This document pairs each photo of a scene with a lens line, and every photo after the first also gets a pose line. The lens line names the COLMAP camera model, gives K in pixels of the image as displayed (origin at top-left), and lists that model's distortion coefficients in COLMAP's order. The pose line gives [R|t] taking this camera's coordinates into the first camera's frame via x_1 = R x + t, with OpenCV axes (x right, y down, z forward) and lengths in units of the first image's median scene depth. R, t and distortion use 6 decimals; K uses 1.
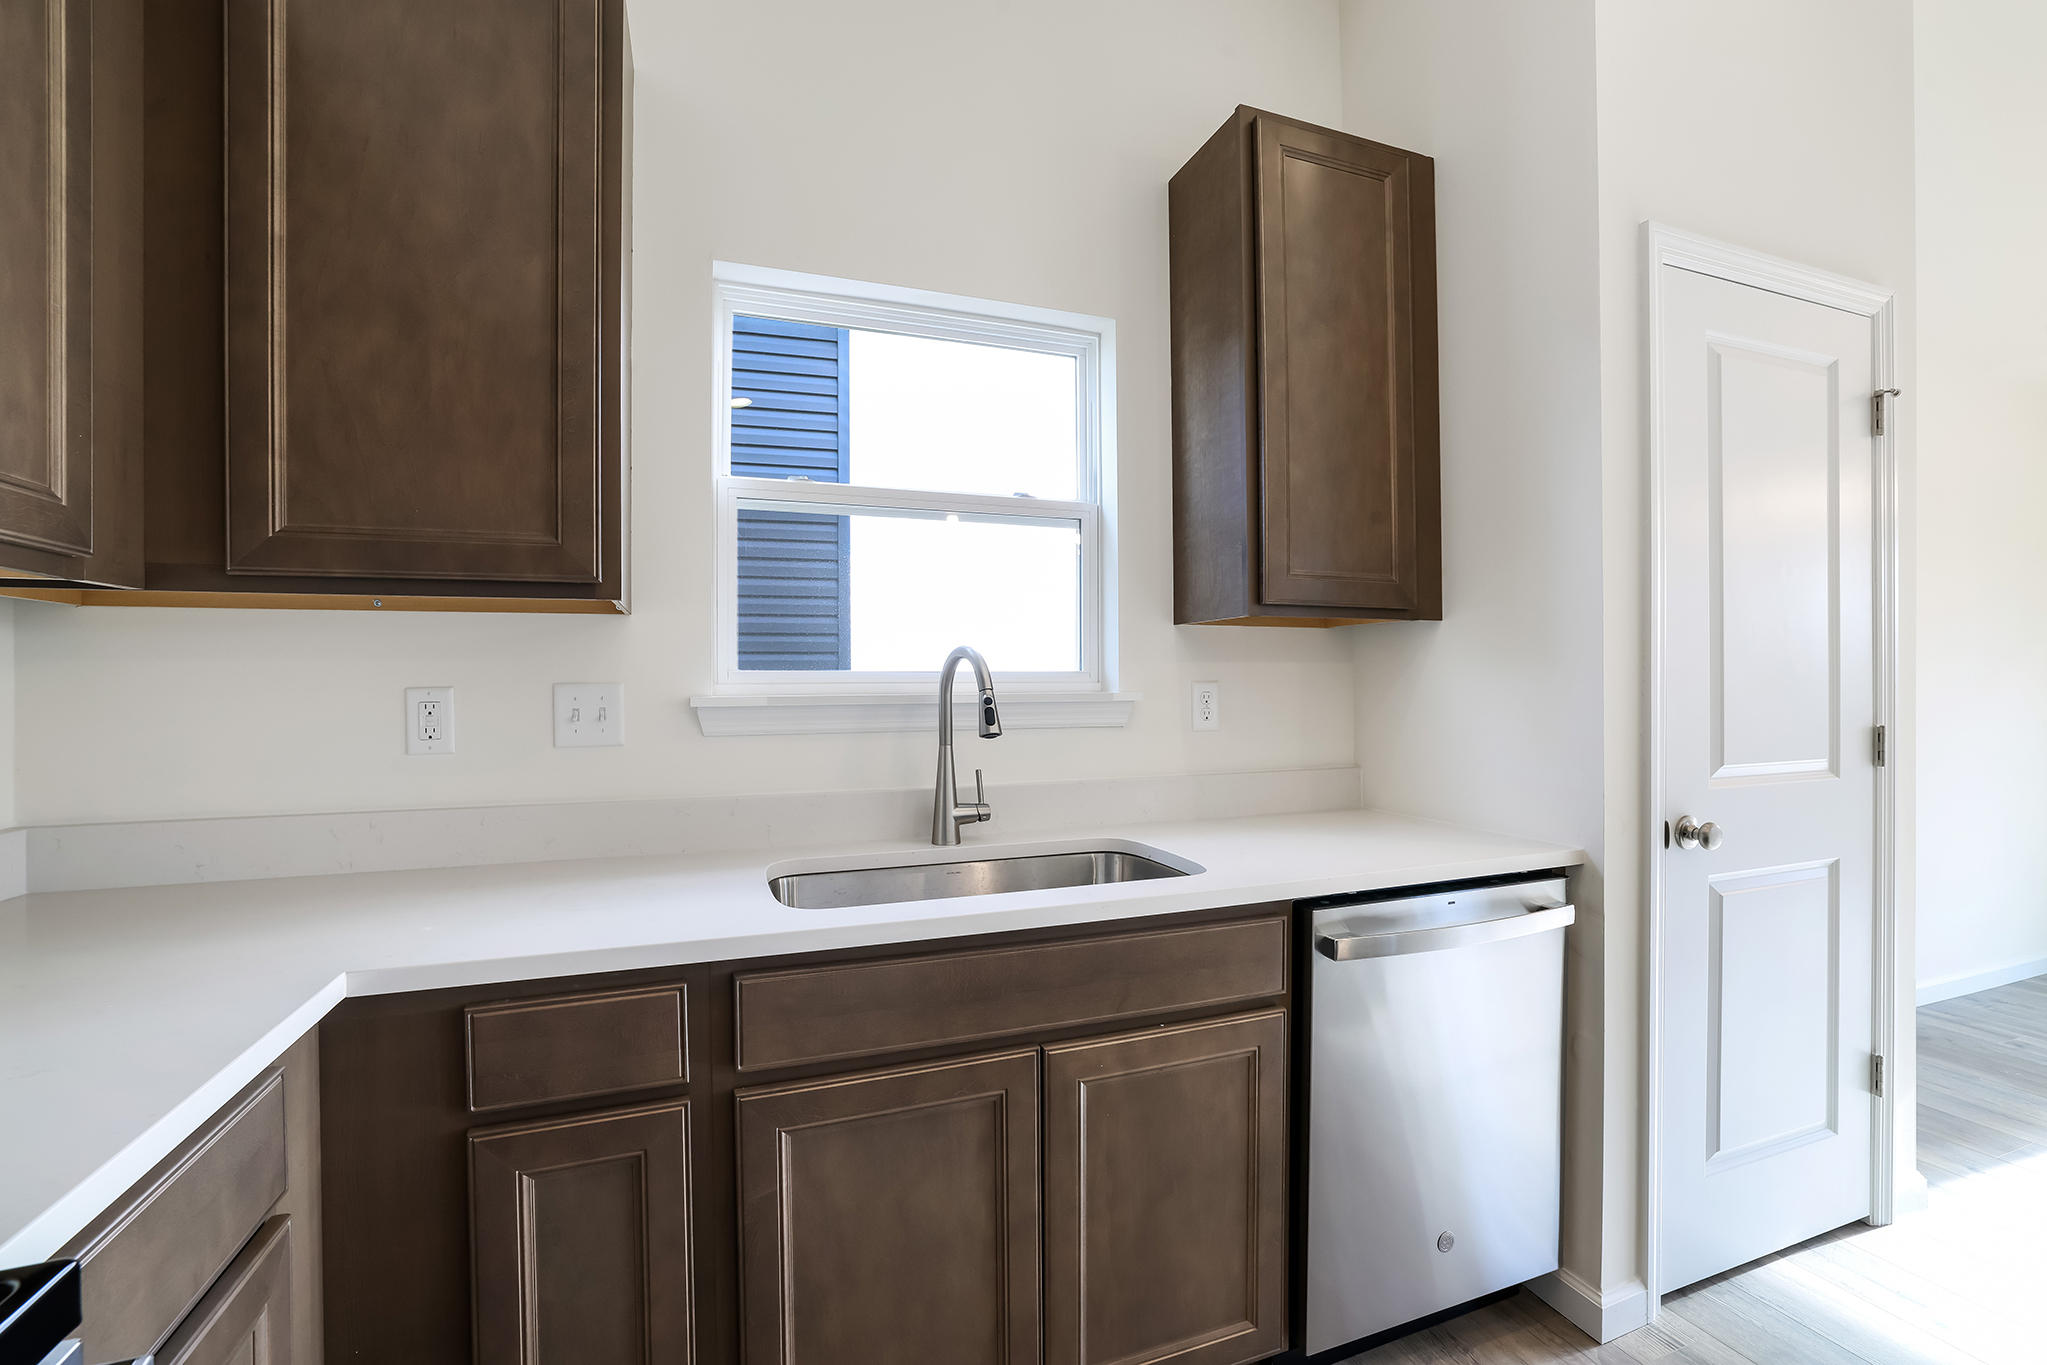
lens RADIAL K [[872.4, 0, 1020.8], [0, 872.4, 684.4], [0, 0, 1]] dist [-0.038100, 0.012032]
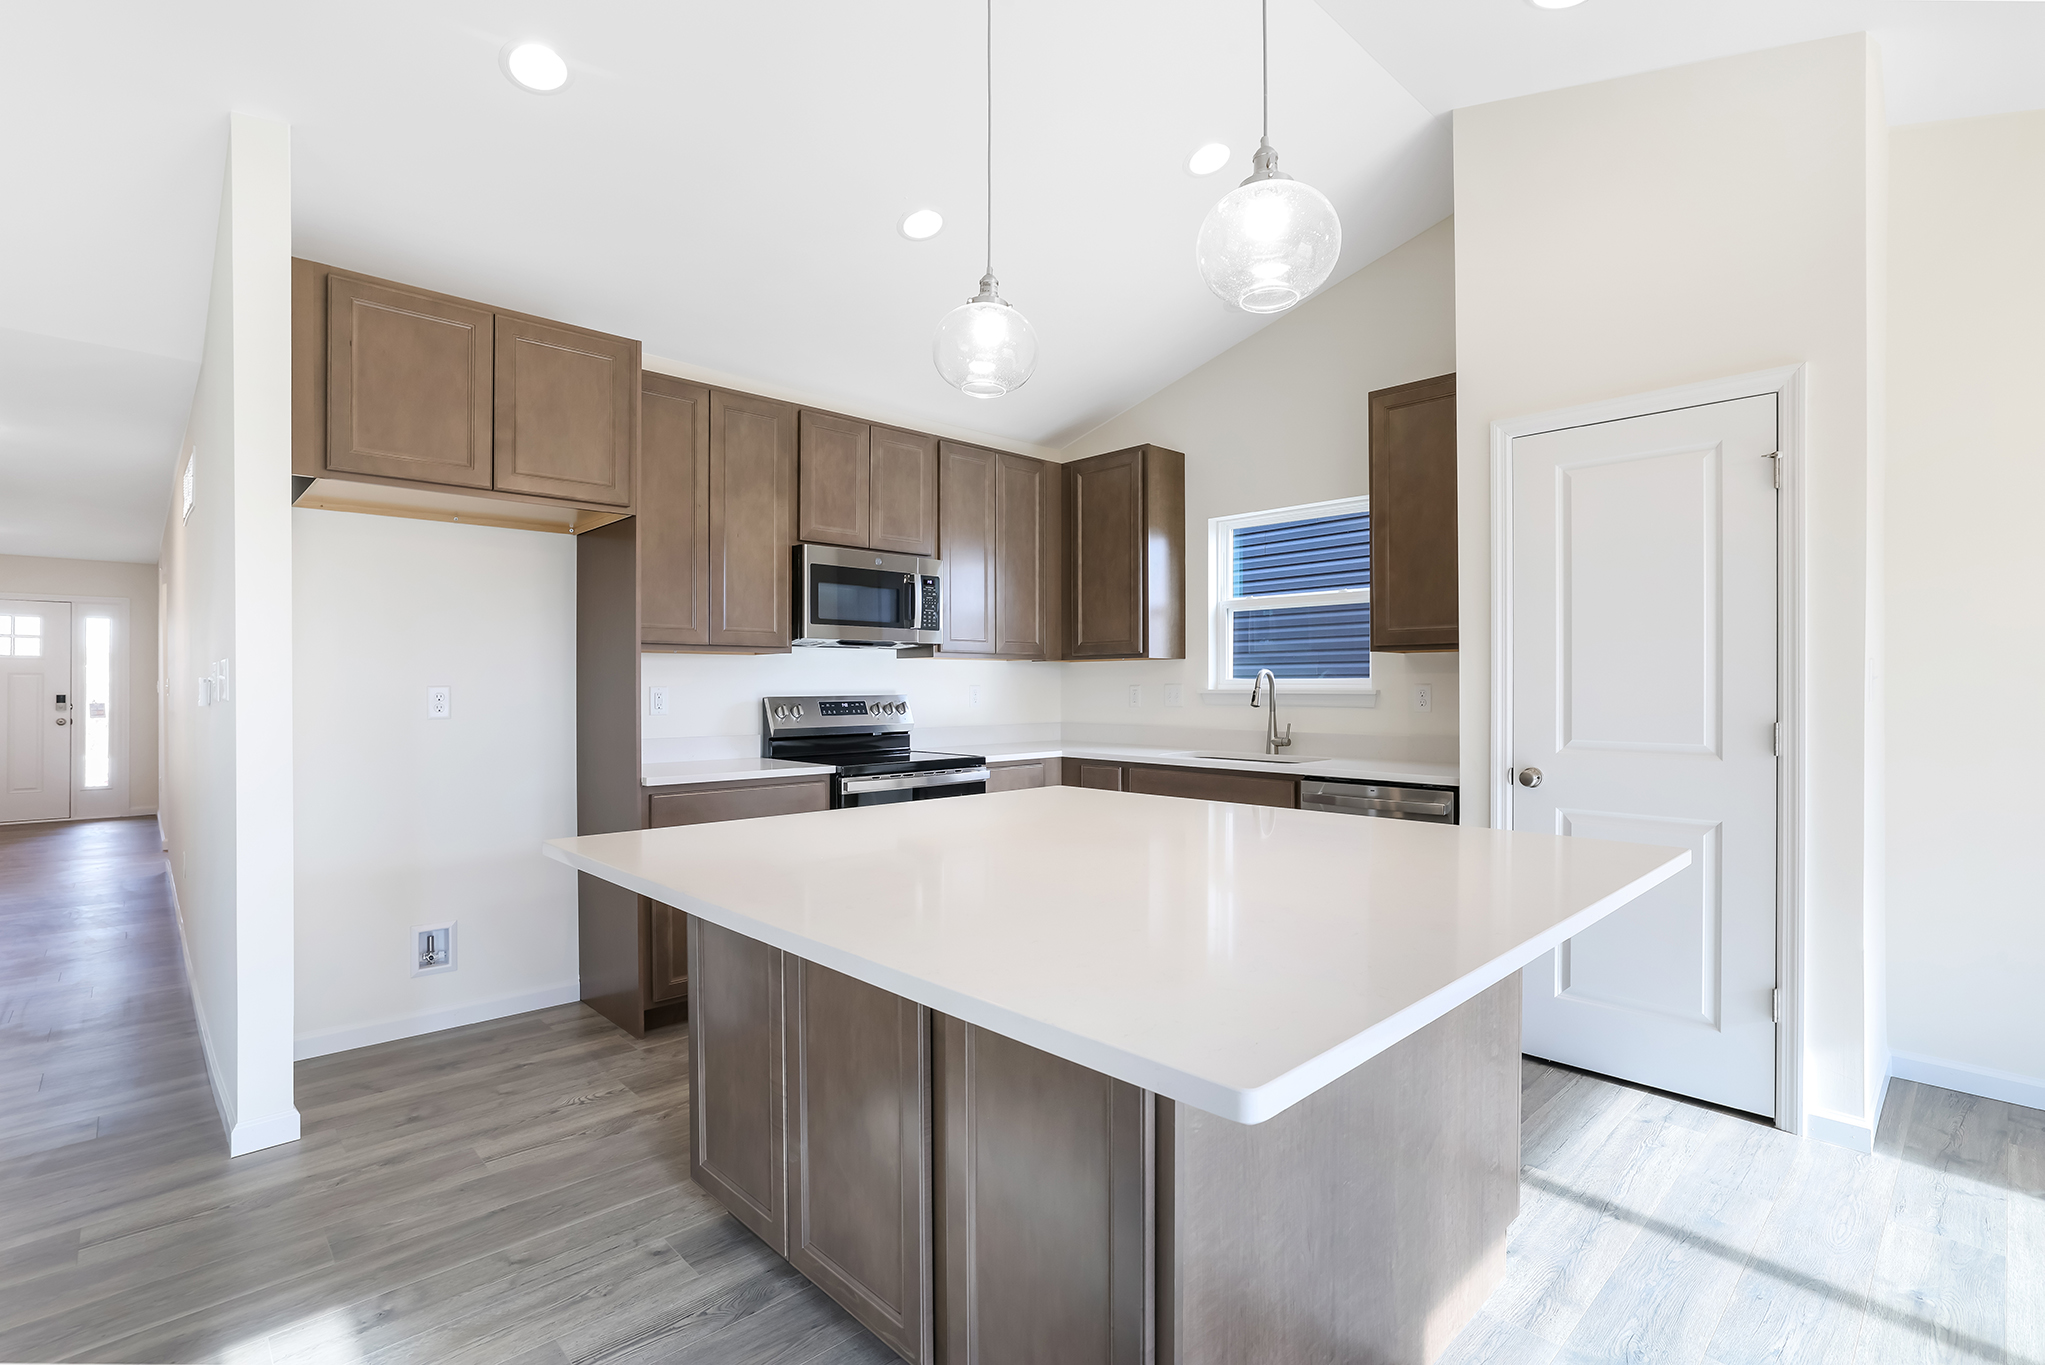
lens RADIAL K [[957.1, 0, 1025.4], [0, 957.1, 693.8], [0, 0, 1]] dist [-0.015881, 0.000254]
pose [[0.399072, 0.014559, -0.916804, 2.750885], [-0.000109, 0.999875, 0.015830, -0.024403], [0.916920, -0.006217, 0.399023, -0.858805]]
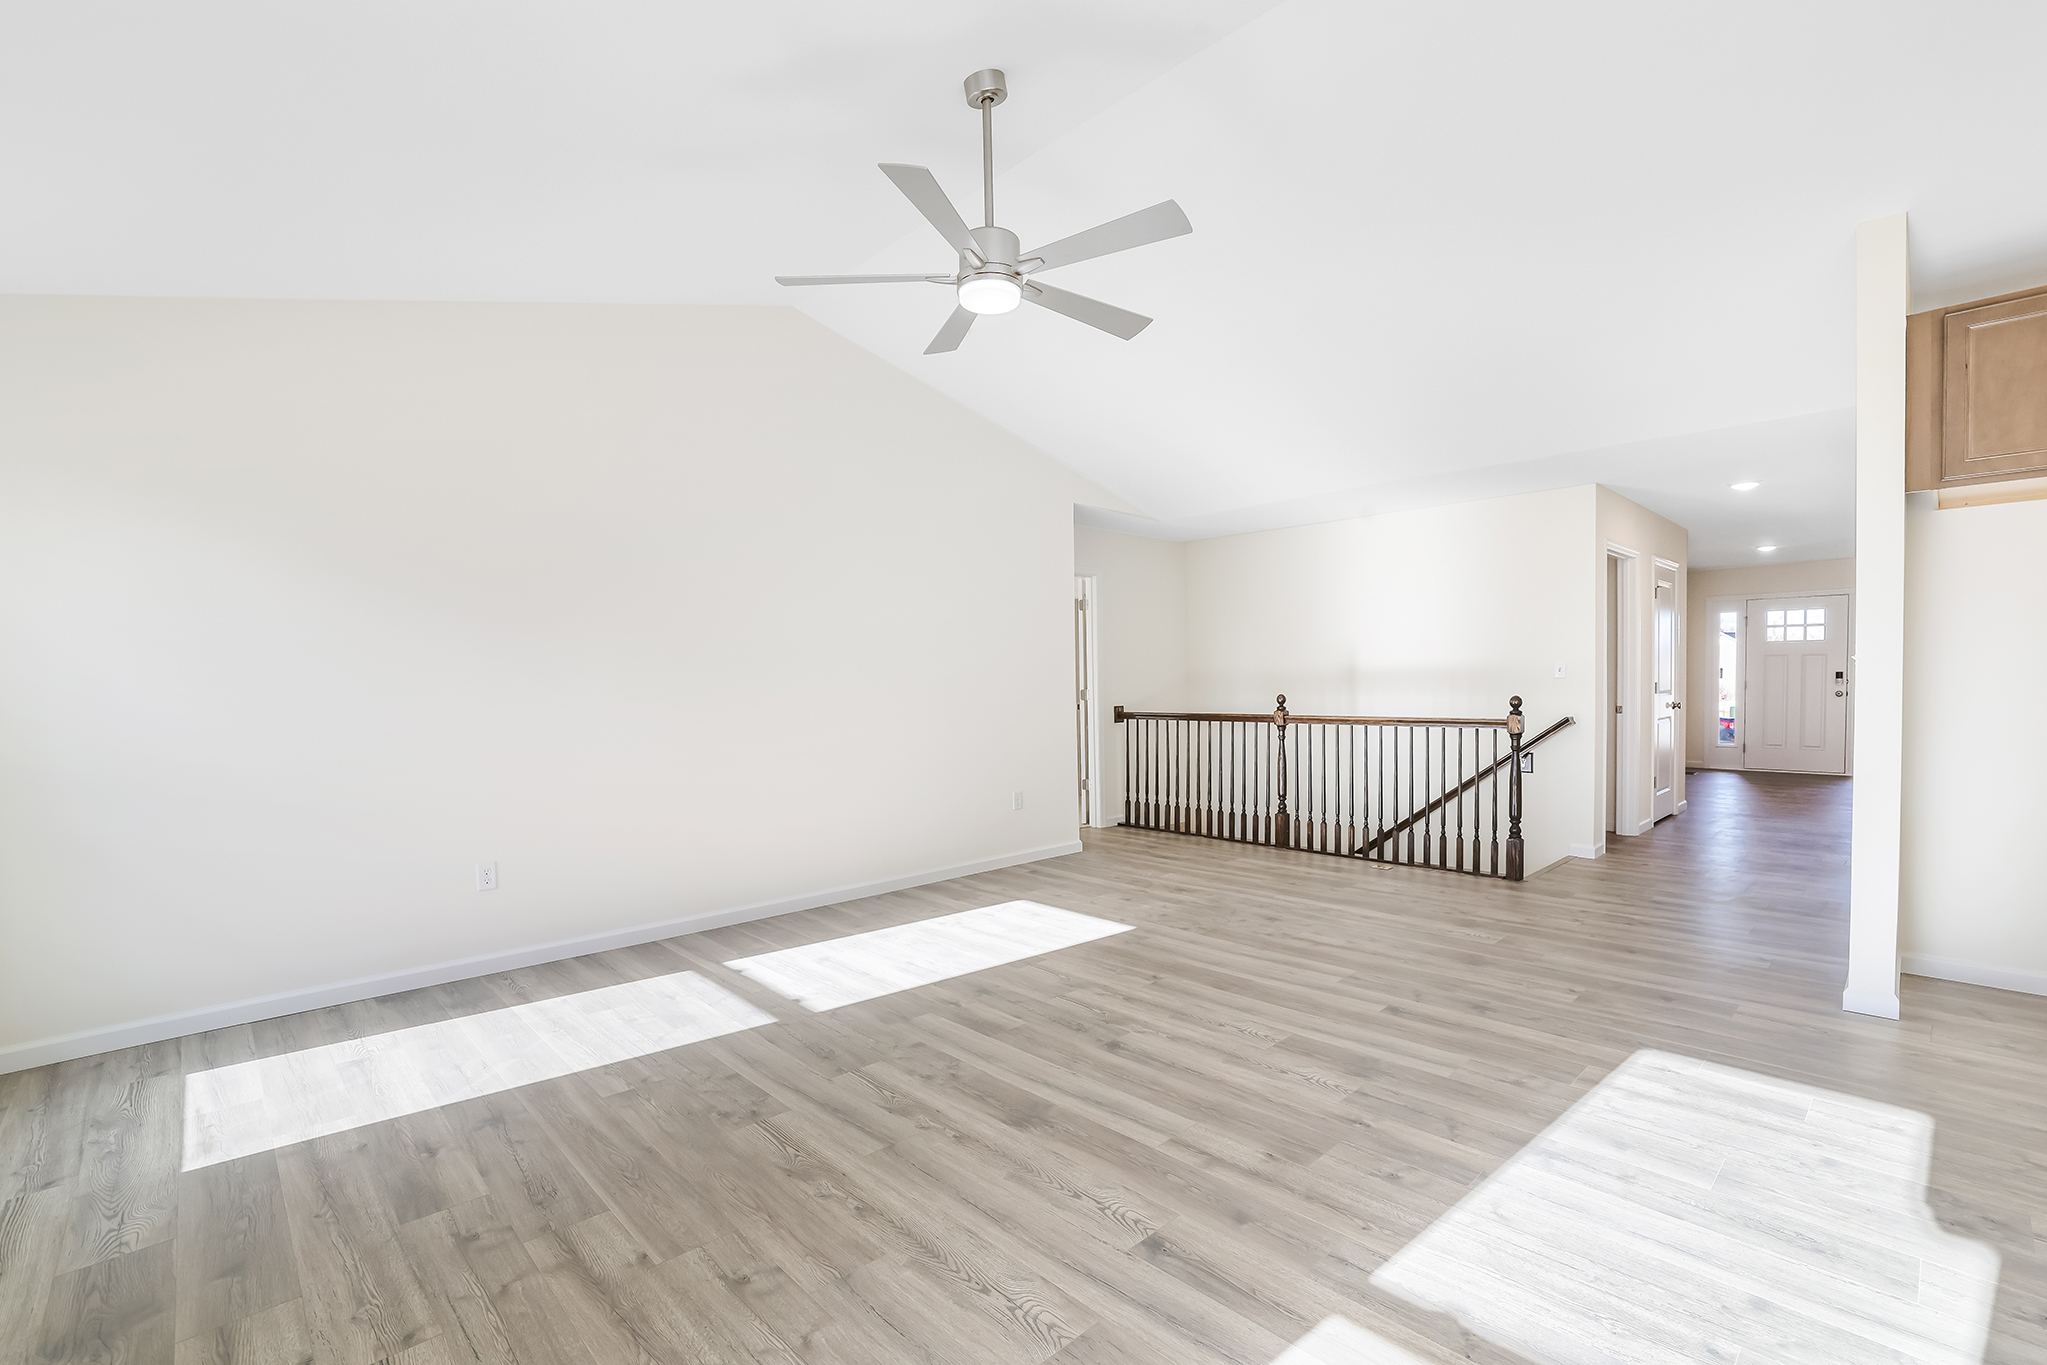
lens RADIAL K [[903.2, 0, 1025.9], [0, 903.2, 693.1], [0, 0, 1]] dist [-0.040218, 0.015723]
pose [[-0.916565, 0.030702, -0.398706, 3.402344], [0.026907, 0.999524, 0.015113, -0.027971], [0.398980, 0.003124, -0.916954, -0.234041]]
